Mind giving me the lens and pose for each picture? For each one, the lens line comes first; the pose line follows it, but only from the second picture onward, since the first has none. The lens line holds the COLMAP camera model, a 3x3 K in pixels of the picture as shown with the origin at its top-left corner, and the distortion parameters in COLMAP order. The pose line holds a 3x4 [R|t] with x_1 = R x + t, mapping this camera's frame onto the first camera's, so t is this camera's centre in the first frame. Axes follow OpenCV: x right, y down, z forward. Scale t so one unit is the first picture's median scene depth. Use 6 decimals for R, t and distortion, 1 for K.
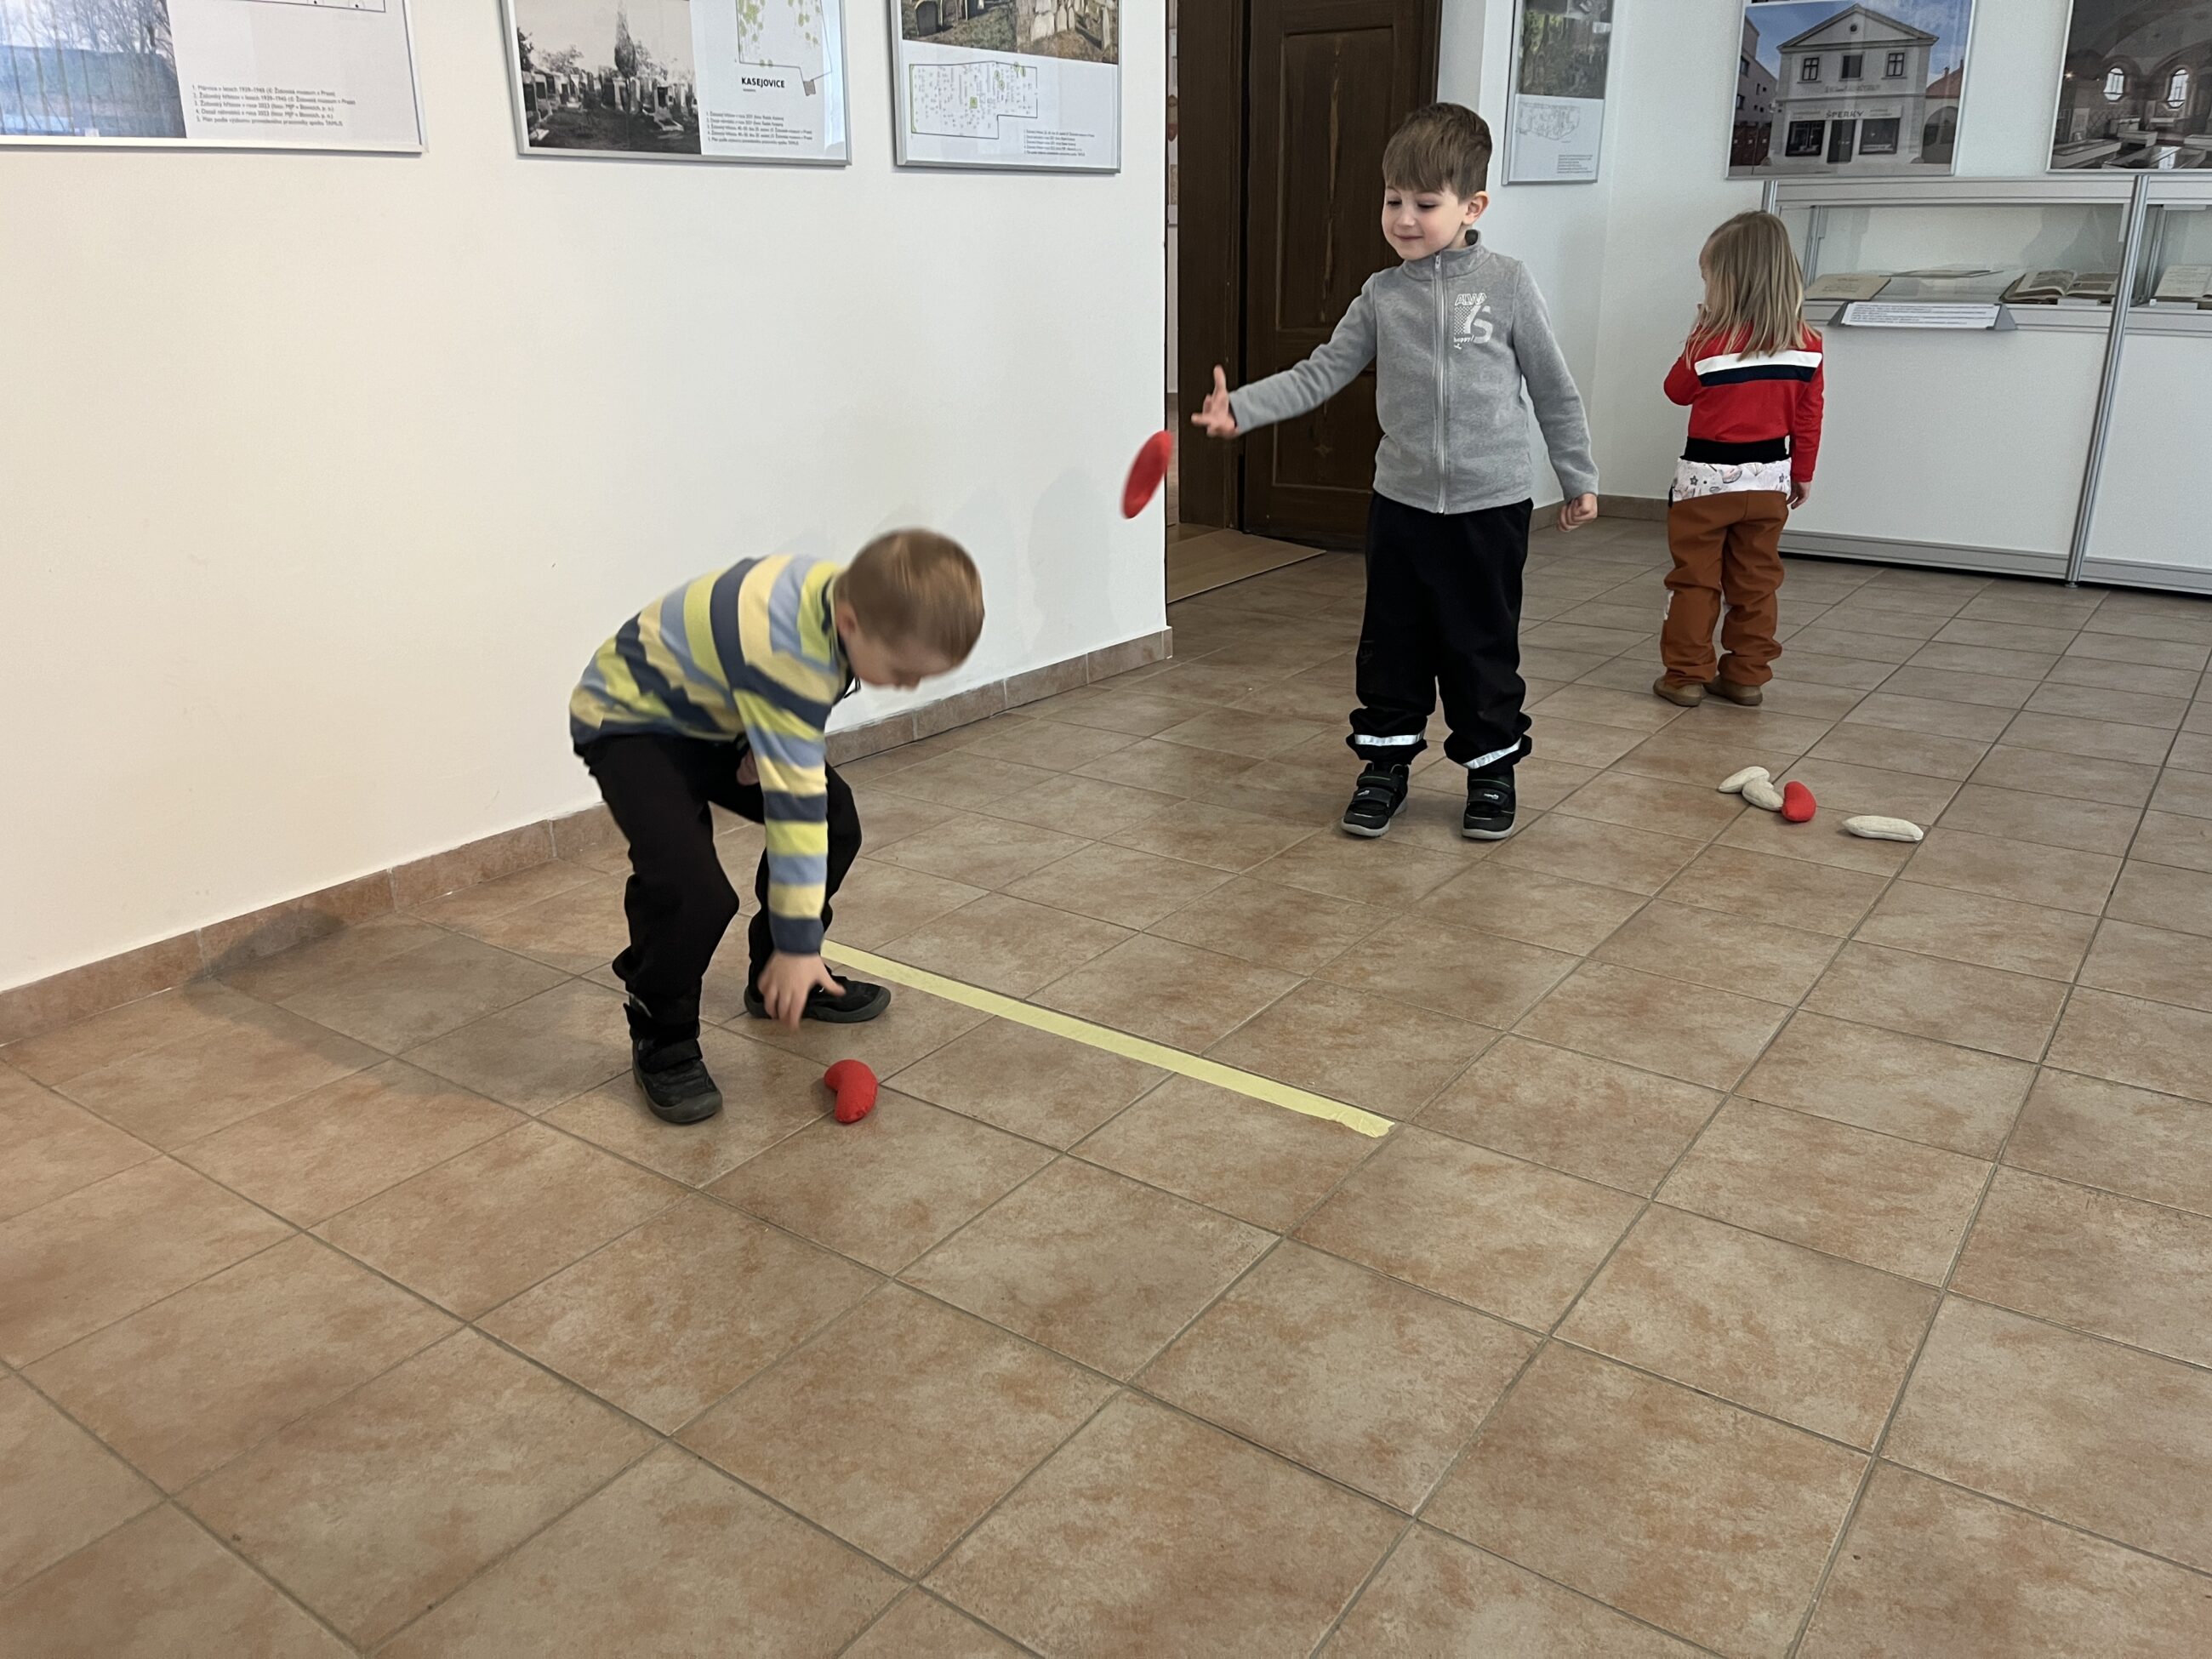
lens RADIAL K [[1692.0, 0, 1088.8], [0, 1692.0, 810.0], [0, 0, 1]] dist [0.071856, -0.103797]
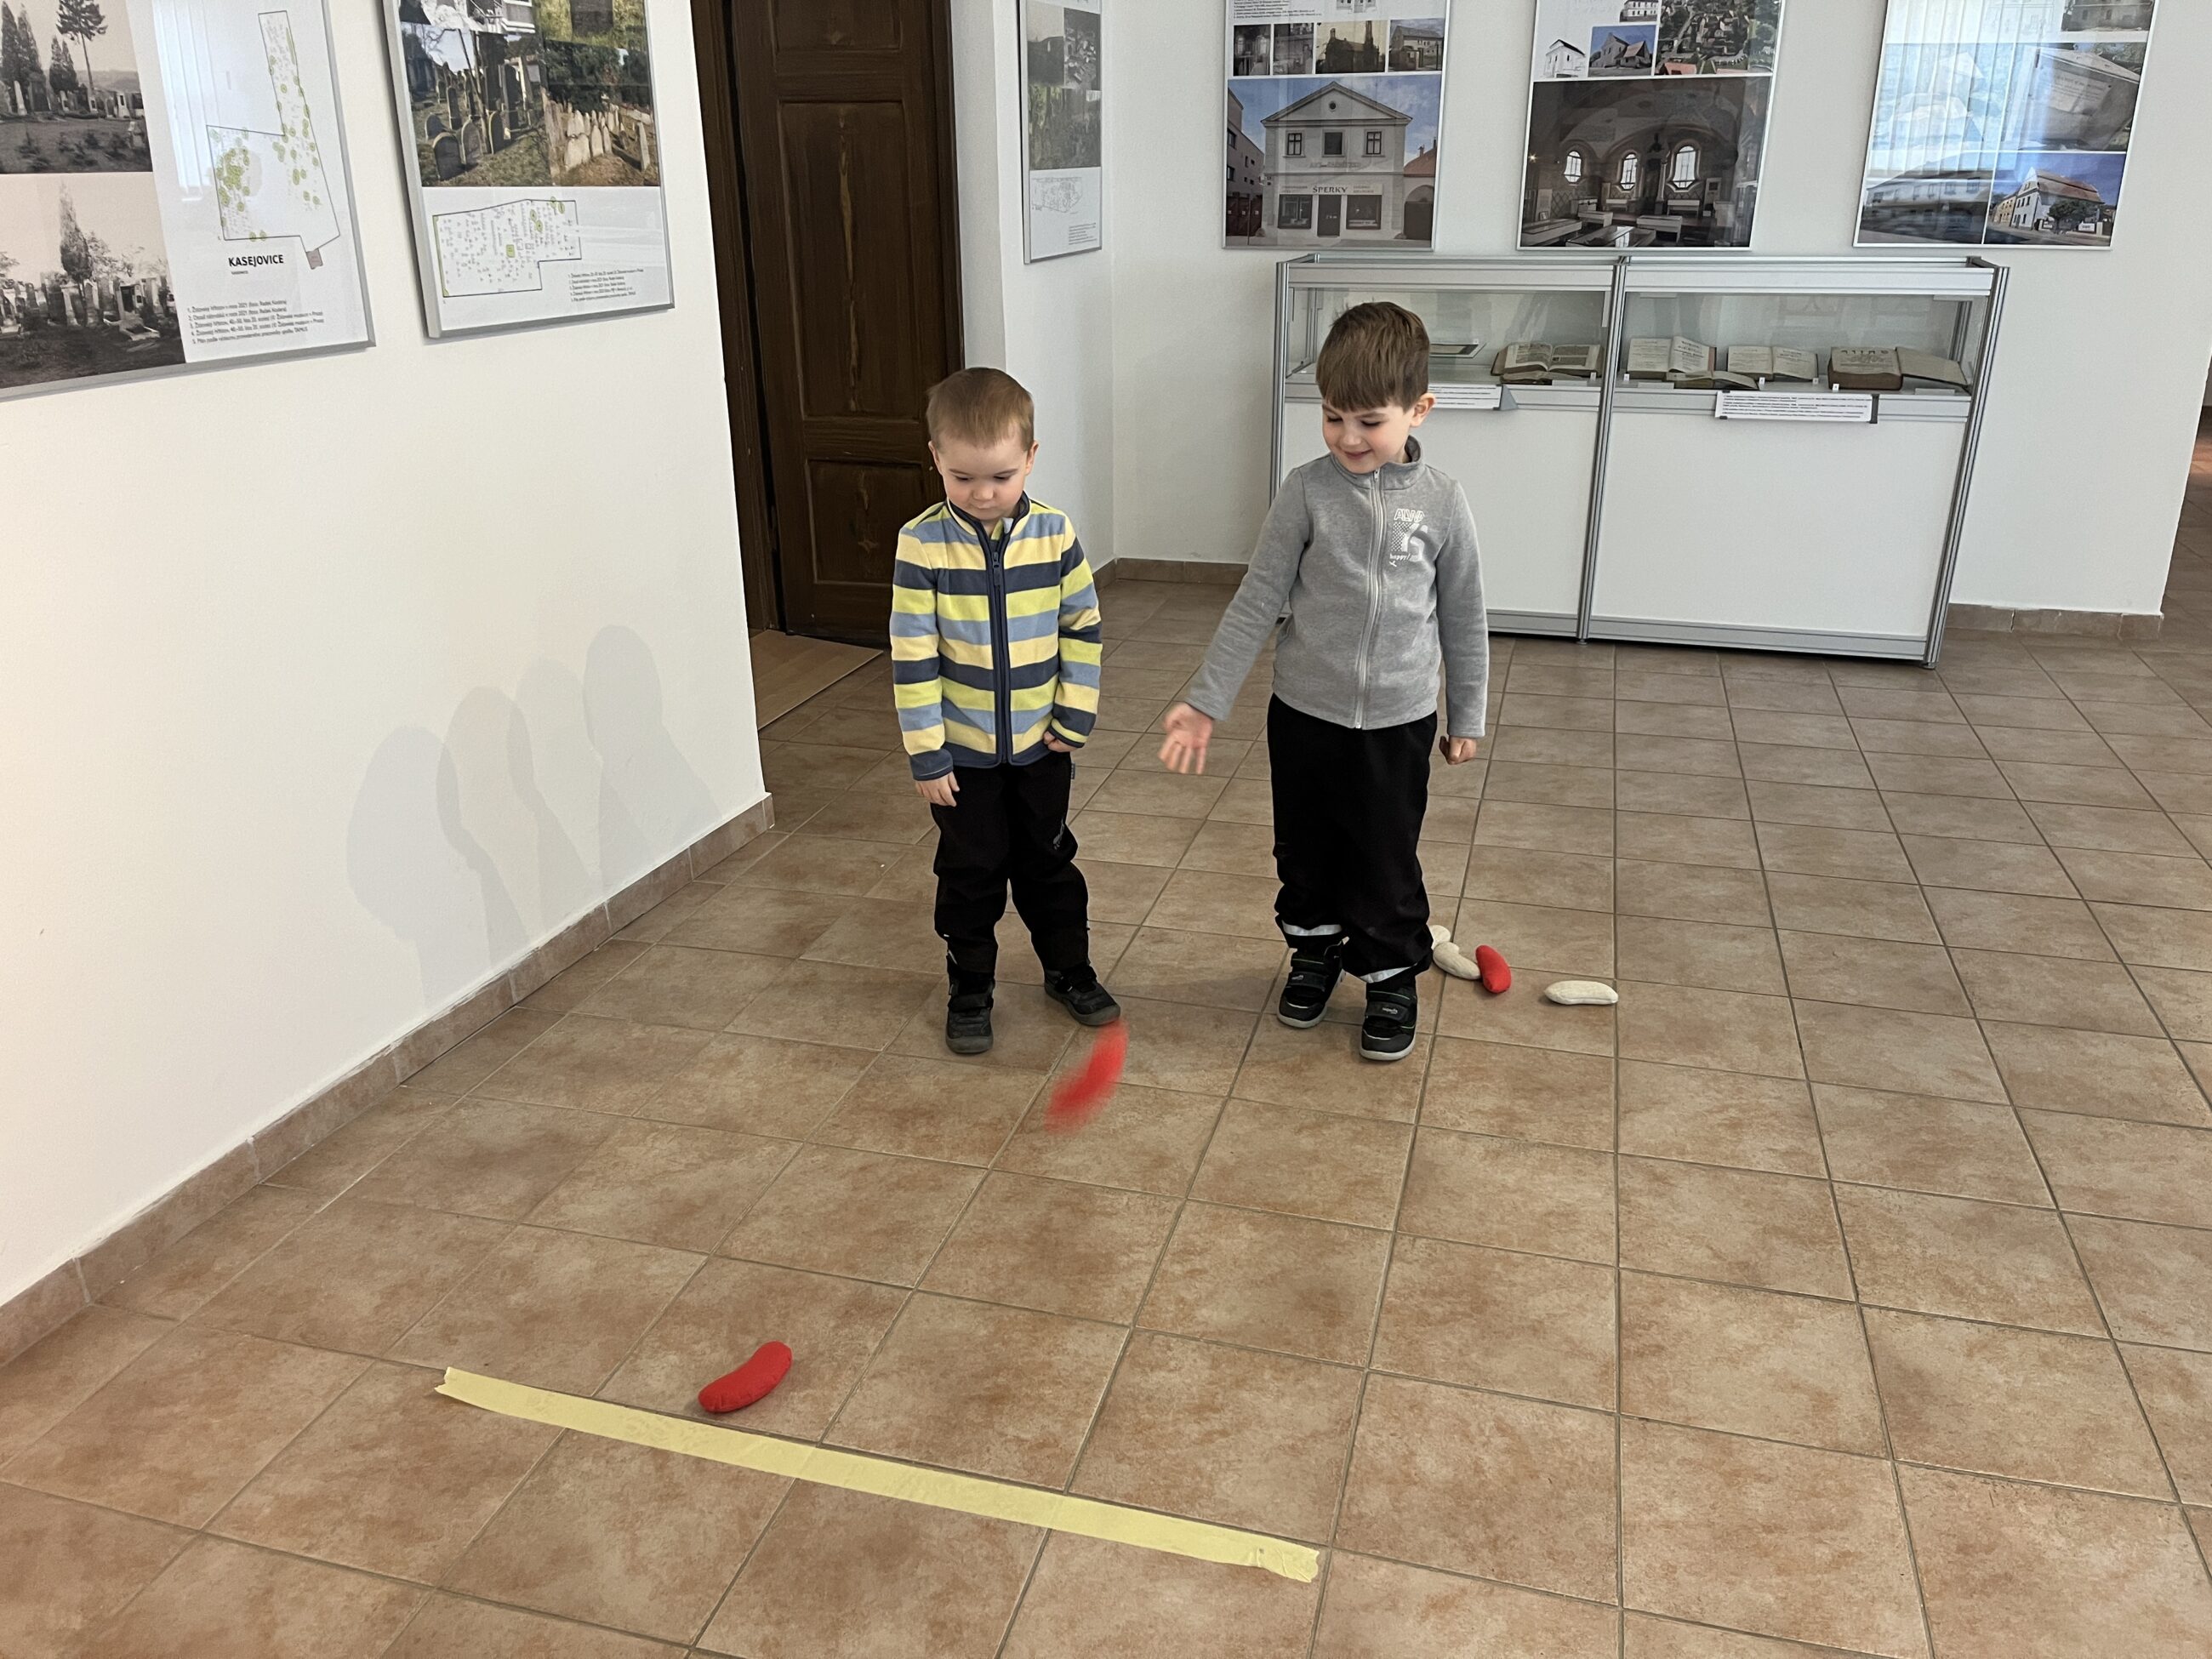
lens RADIAL K [[1692.0, 0, 1111.9], [0, 1692.0, 806.2], [0, 0, 1]] dist [0.071856, -0.103797]
pose [[0.936171, -0.118990, 0.330794, -0.110630], [0.111839, 0.992895, 0.040643, -0.163476], [-0.333280, -0.001053, 0.942827, 0.134676]]
